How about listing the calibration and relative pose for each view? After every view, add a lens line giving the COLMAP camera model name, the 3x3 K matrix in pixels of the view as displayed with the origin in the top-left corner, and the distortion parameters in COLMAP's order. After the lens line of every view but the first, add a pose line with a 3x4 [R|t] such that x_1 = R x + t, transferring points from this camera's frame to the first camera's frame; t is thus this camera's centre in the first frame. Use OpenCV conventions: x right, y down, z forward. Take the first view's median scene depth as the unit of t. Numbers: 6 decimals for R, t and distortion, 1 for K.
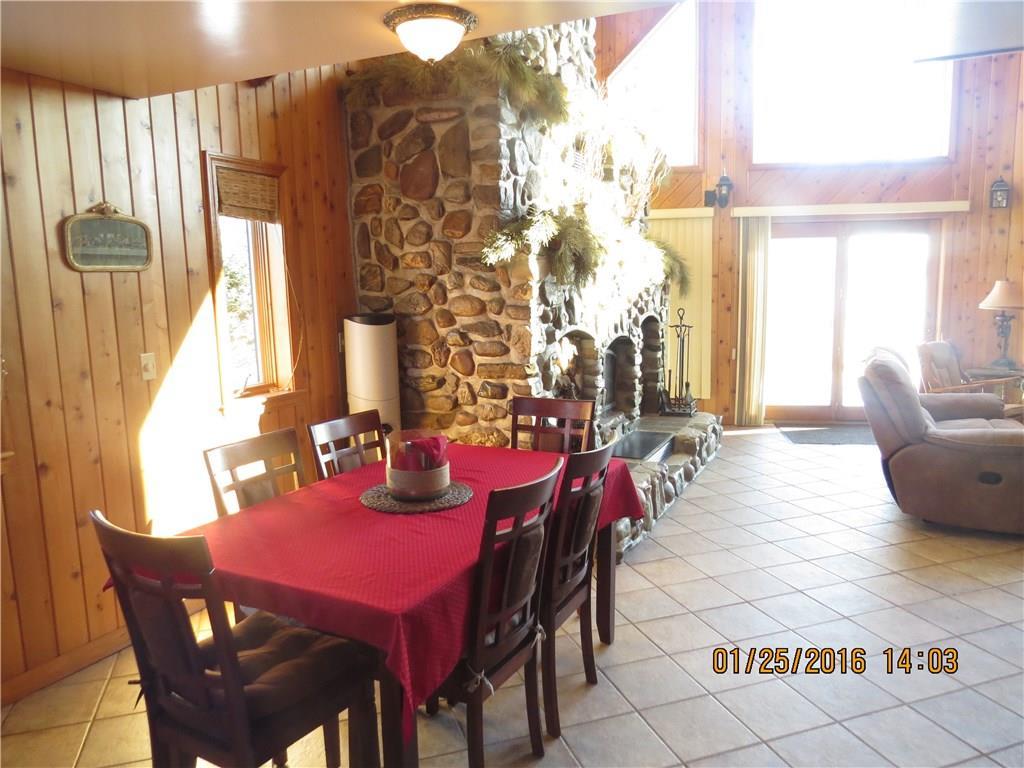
lens RADIAL K [[735.5, 0, 515.6], [0, 735.5, 382.2], [0, 0, 1]] dist [-0.023525, 0.011922]
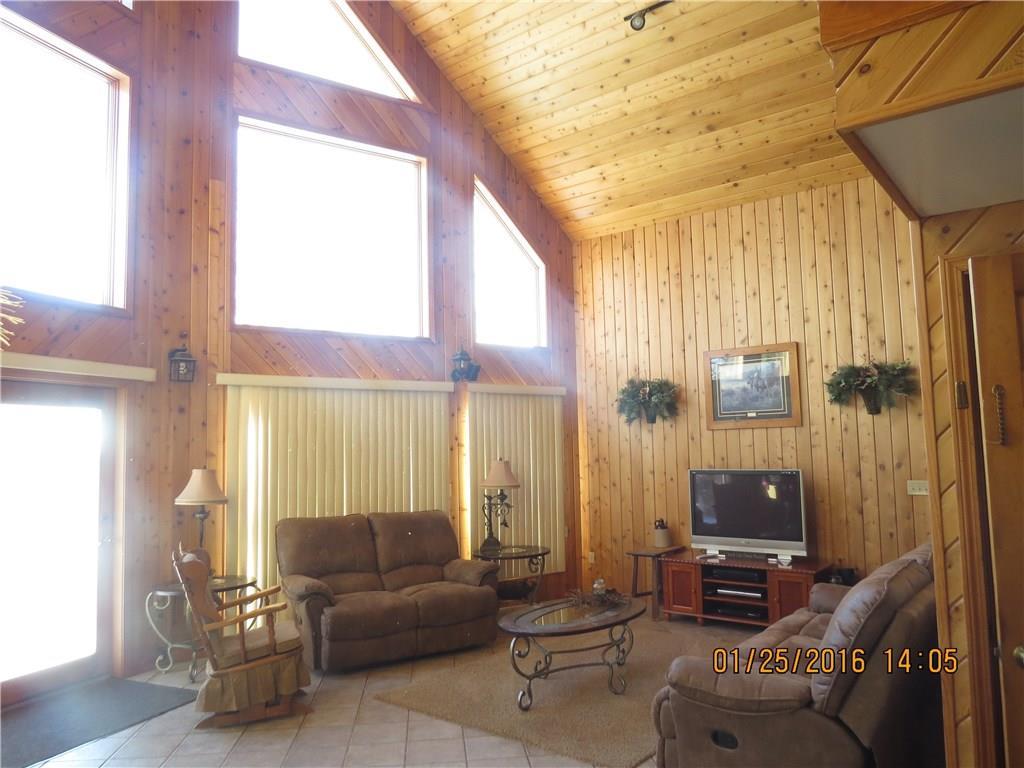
lens RADIAL K [[735.5, 0, 515.6], [0, 735.5, 382.2], [0, 0, 1]] dist [-0.023525, 0.011922]
pose [[0.214477, 0.102105, 0.971378, -0.096036], [0.151676, 0.978975, -0.136393, -0.108138], [-0.964880, 0.176588, 0.194480, 0.754453]]
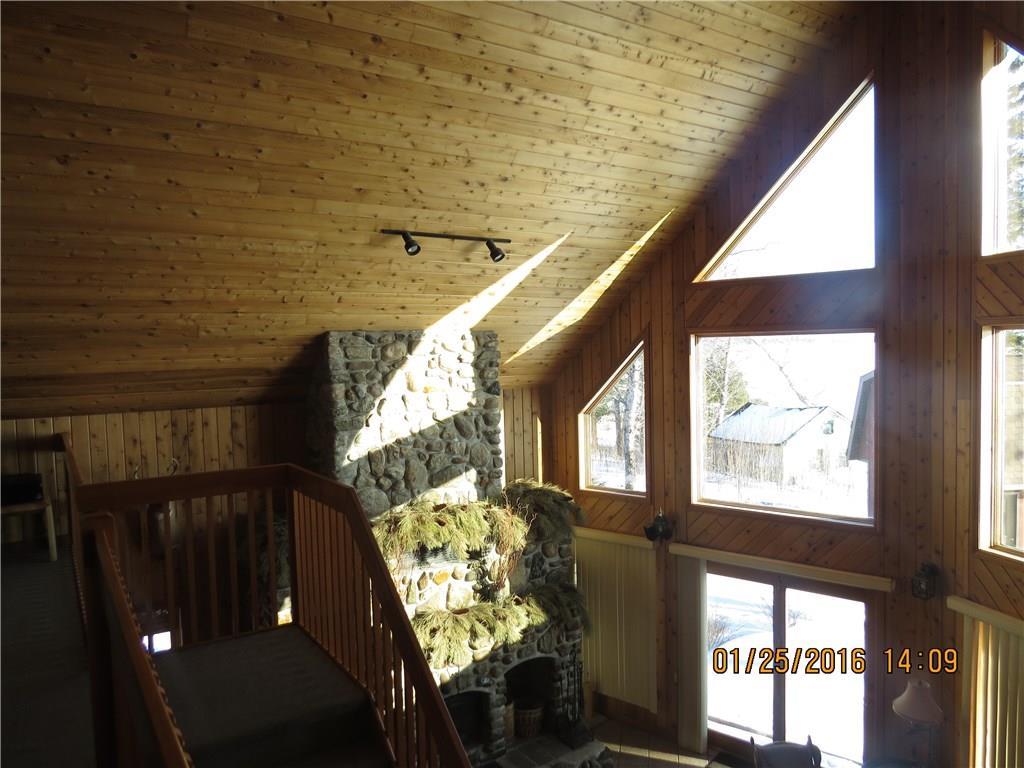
lens RADIAL K [[735.5, 0, 515.6], [0, 735.5, 382.2], [0, 0, 1]] dist [-0.023525, 0.011922]
pose [[0.855039, 0.022460, -0.518076, 1.100145], [-0.066801, 0.995508, -0.067091, -0.649519], [0.514242, 0.091973, 0.852699, -0.096365]]
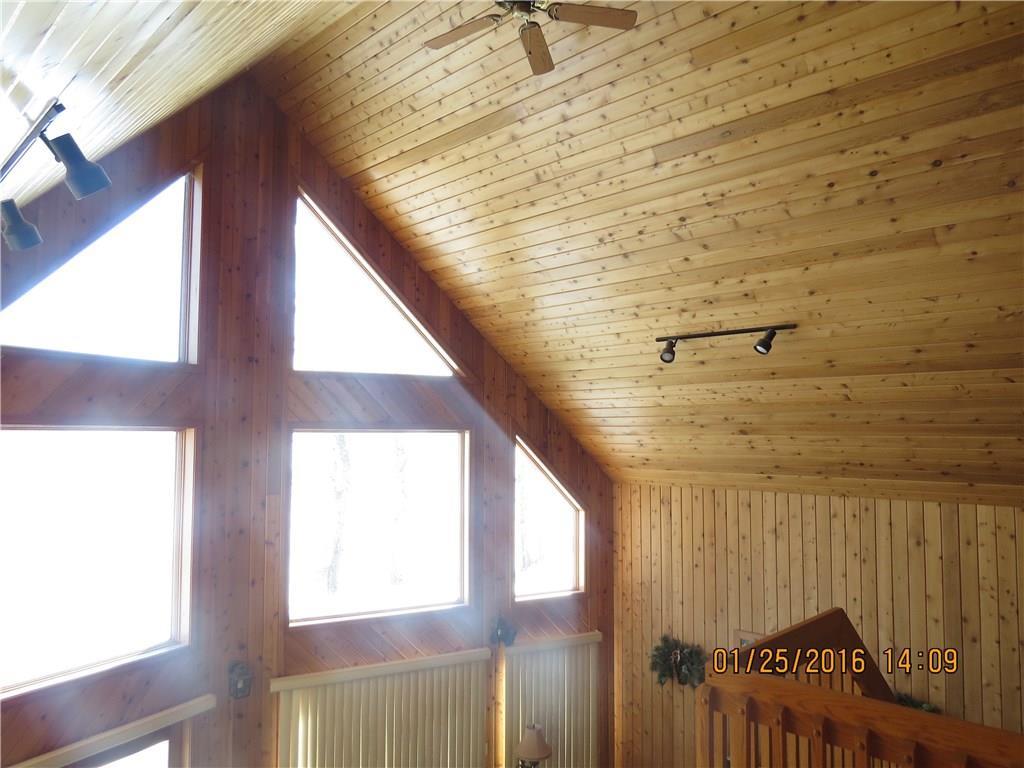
lens RADIAL K [[735.5, 0, 515.6], [0, 735.5, 382.2], [0, 0, 1]] dist [-0.023525, 0.011922]
pose [[0.315633, 0.087331, 0.944854, -0.206142], [0.121045, 0.983915, -0.131377, -0.735253], [-0.941129, 0.155837, 0.299985, 0.535305]]
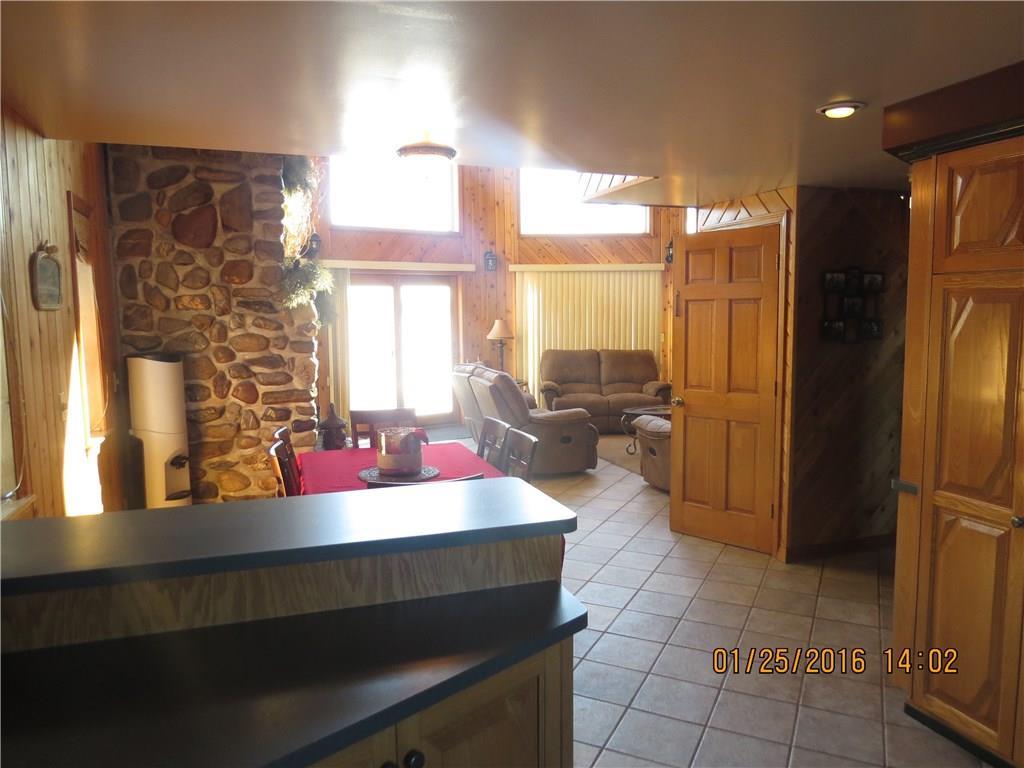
lens RADIAL K [[735.5, 0, 515.6], [0, 735.5, 382.2], [0, 0, 1]] dist [-0.023525, 0.011922]
pose [[0.701441, -0.058664, 0.710309, -0.579566], [0.094685, 0.995443, -0.011290, 0.009559], [-0.706410, 0.075175, 0.703799, -0.092641]]
